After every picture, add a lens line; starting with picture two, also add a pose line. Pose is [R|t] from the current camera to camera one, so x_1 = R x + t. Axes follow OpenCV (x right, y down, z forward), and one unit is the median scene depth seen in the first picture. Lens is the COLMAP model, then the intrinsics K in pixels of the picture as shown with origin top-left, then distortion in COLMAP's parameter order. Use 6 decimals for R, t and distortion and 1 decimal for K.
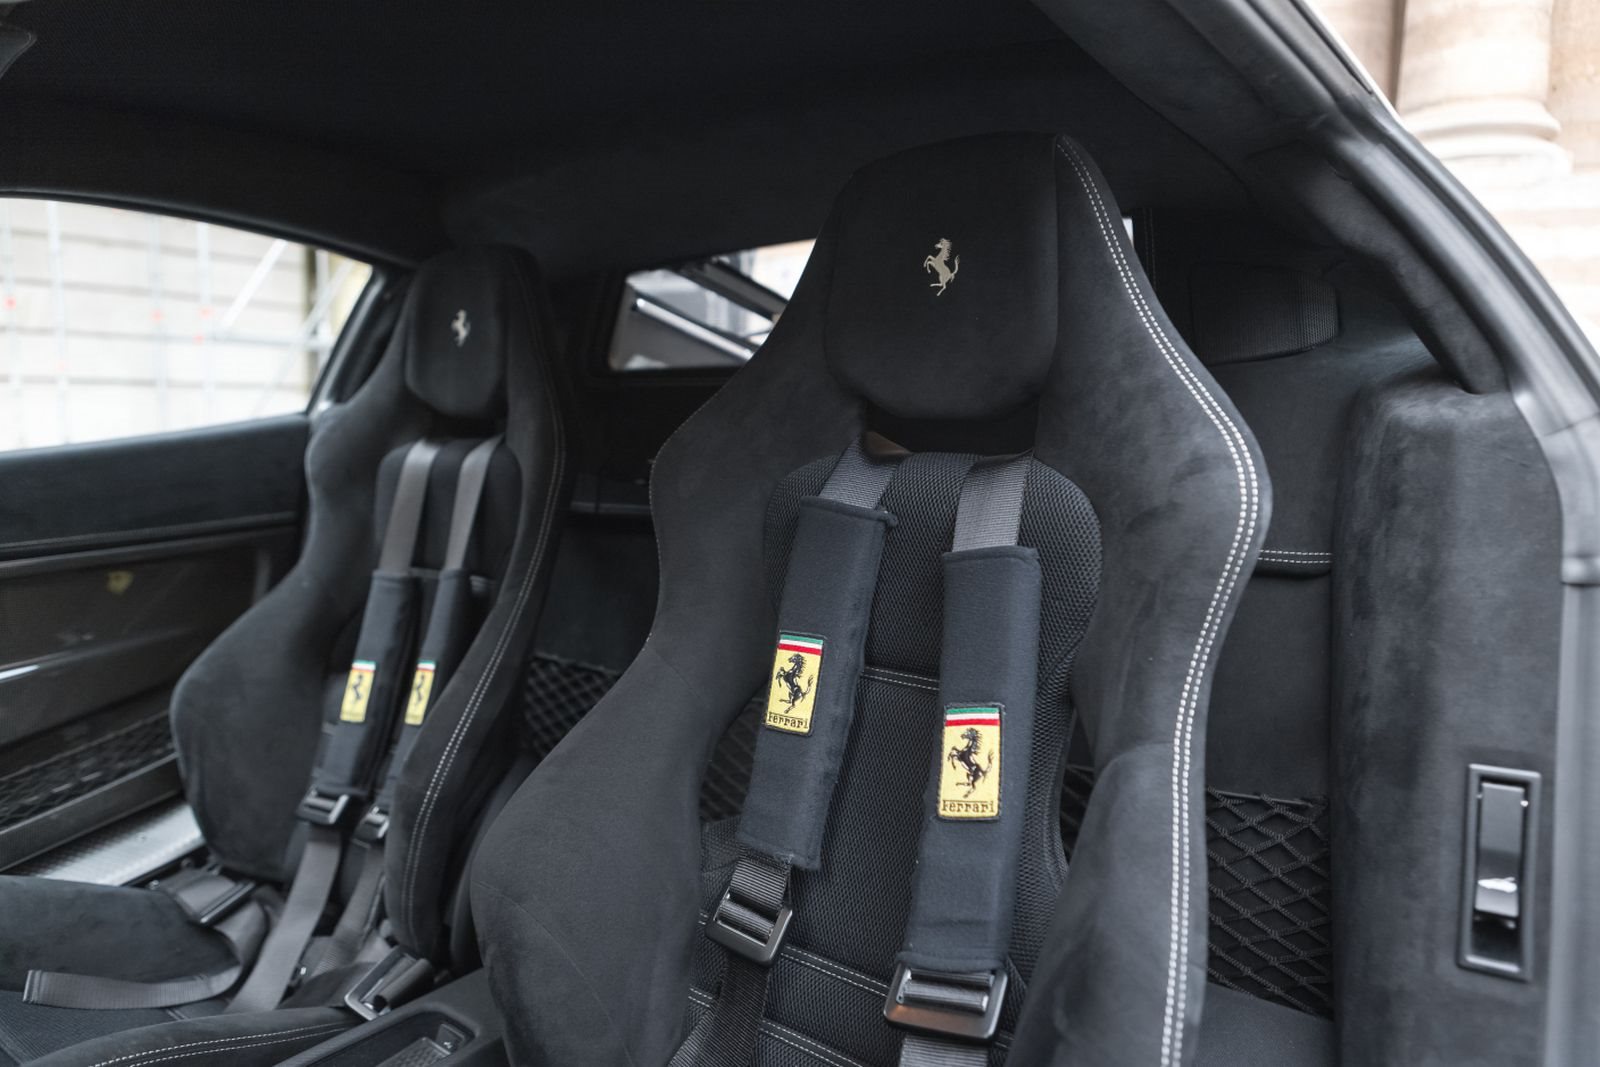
lens RADIAL K [[1112.5, 0, 800.0], [0, 1112.5, 533.5], [0, 0, 1]] dist [-0.004790, 0.003345]
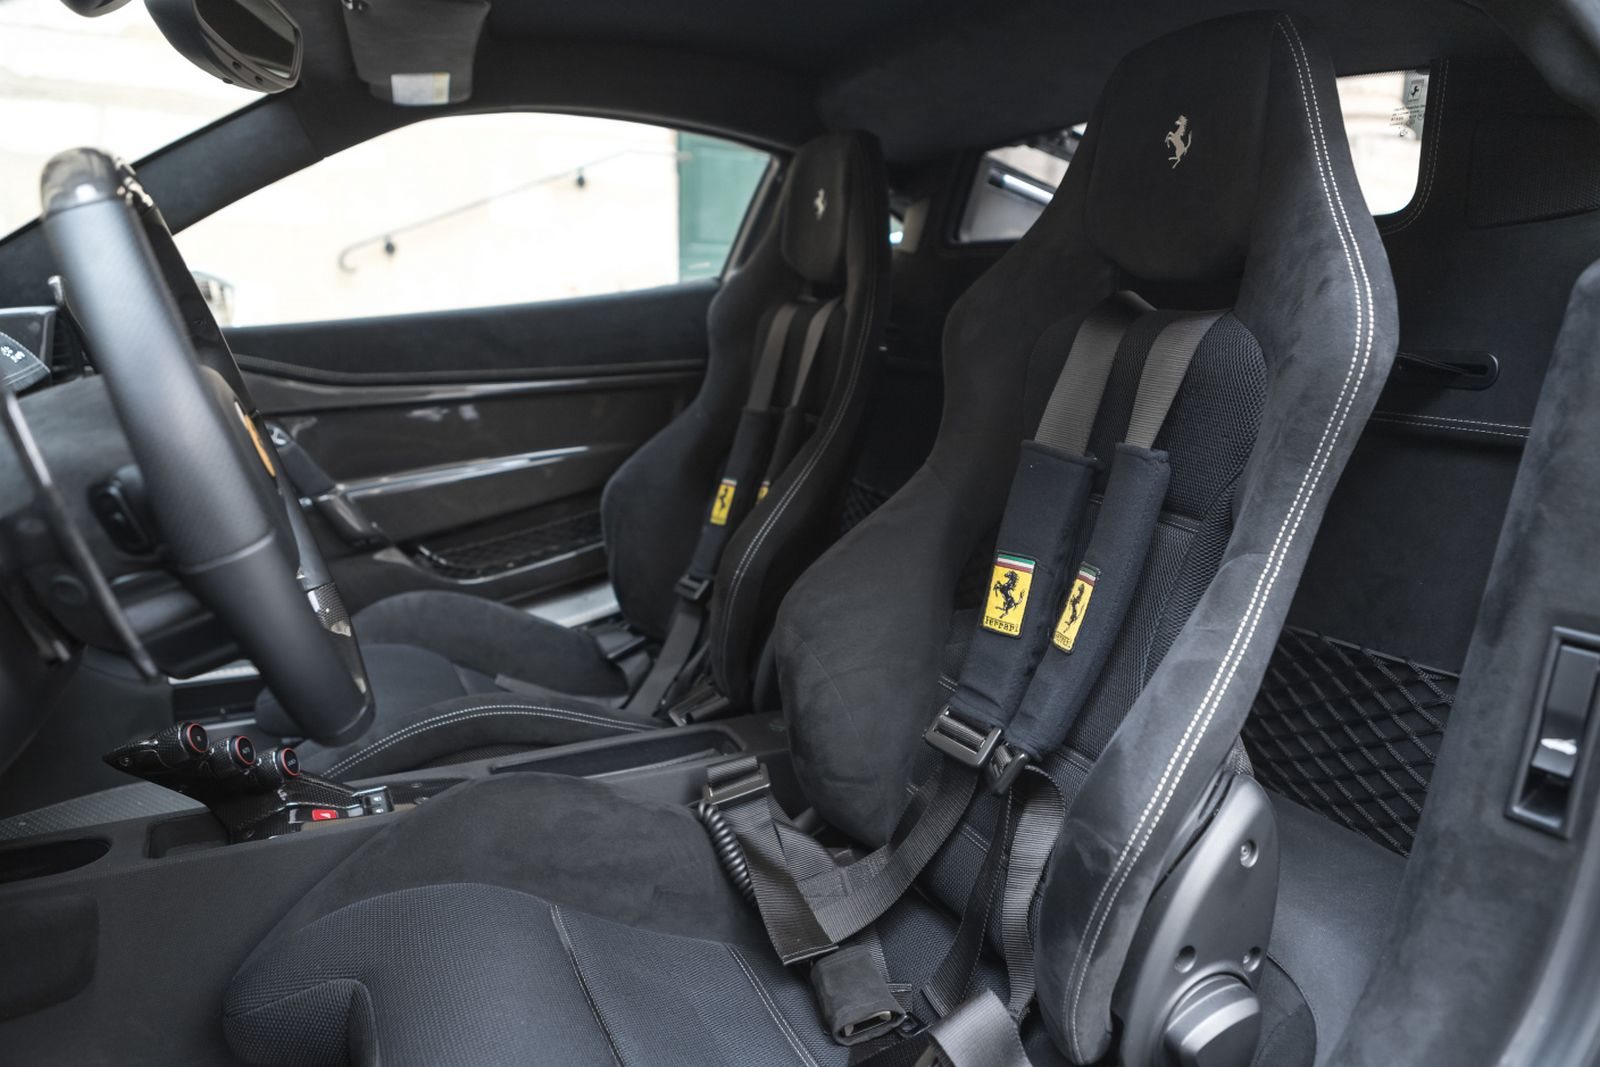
lens RADIAL K [[1112.5, 0, 800.0], [0, 1112.5, 533.5], [0, 0, 1]] dist [-0.004790, 0.003345]
pose [[0.899039, 0.107256, -0.424529, 0.219969], [-0.064832, 0.991456, 0.113192, 0.029939], [0.433042, -0.074241, 0.898311, -0.097901]]
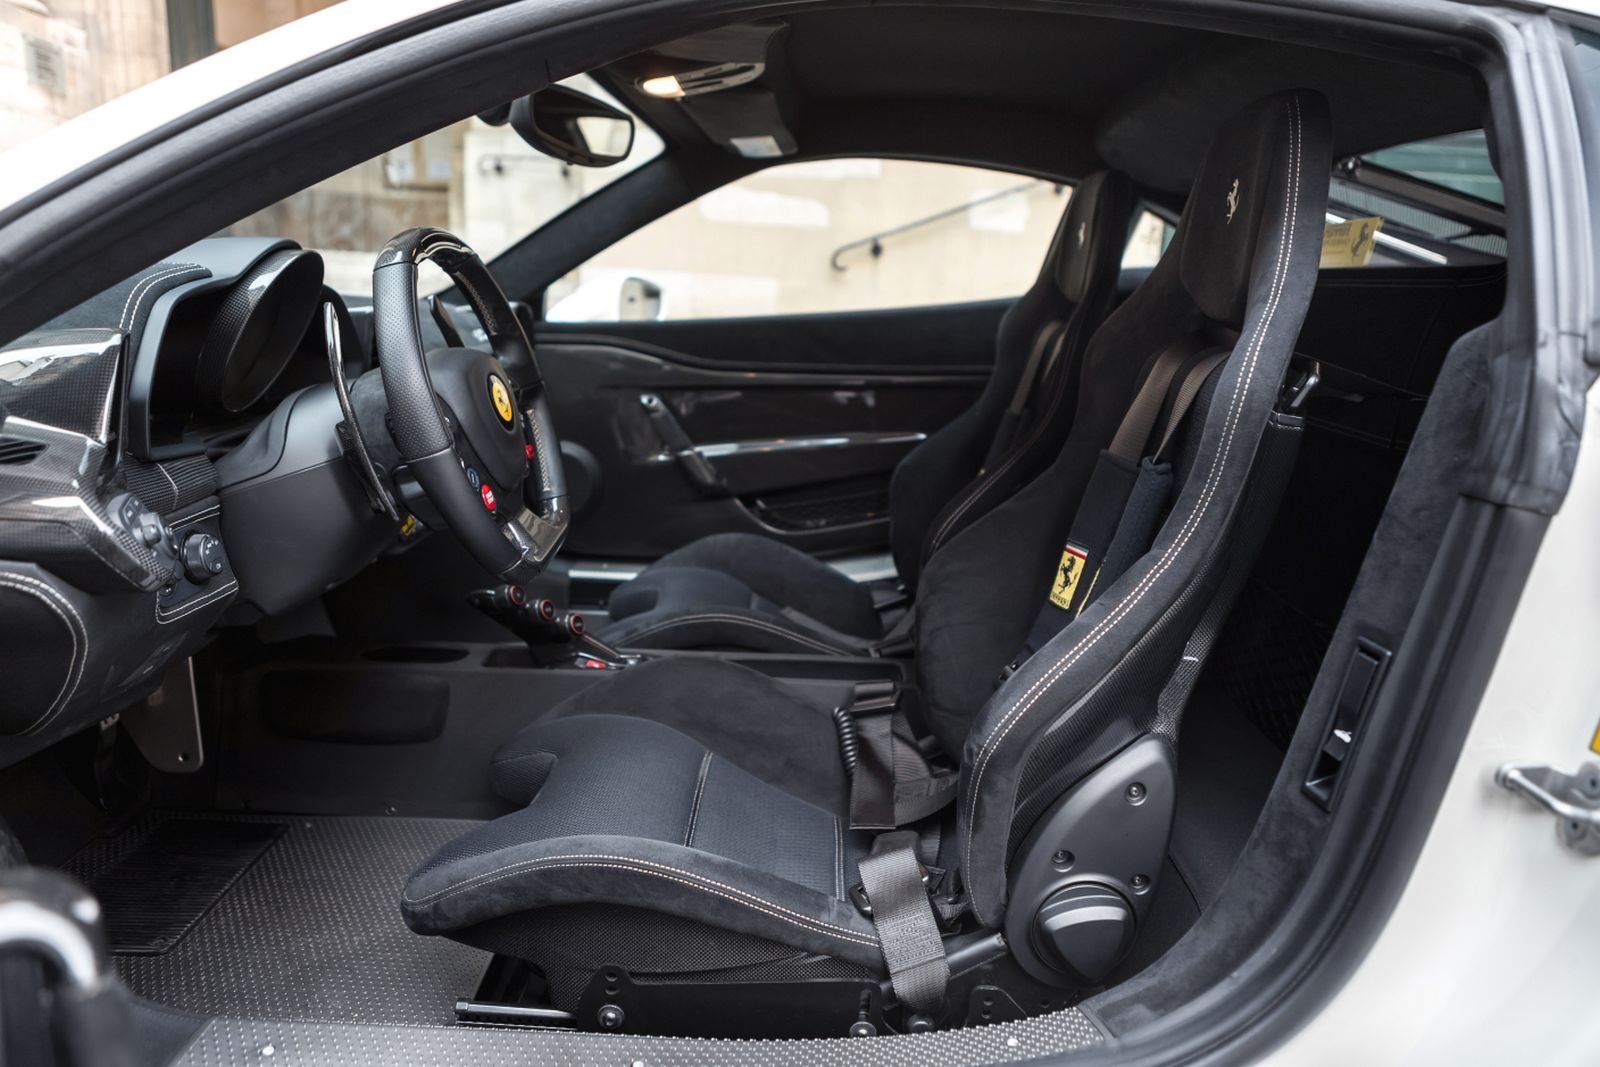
lens RADIAL K [[1110.8, 0, 800.0], [0, 1110.8, 533.5], [0, 0, 1]] dist [0.004891, -0.001139]
pose [[0.612064, 0.206056, -0.763491, 0.597173], [-0.129628, 0.978540, 0.160176, -0.004109], [0.780112, 0.000932, 0.625640, -0.098813]]
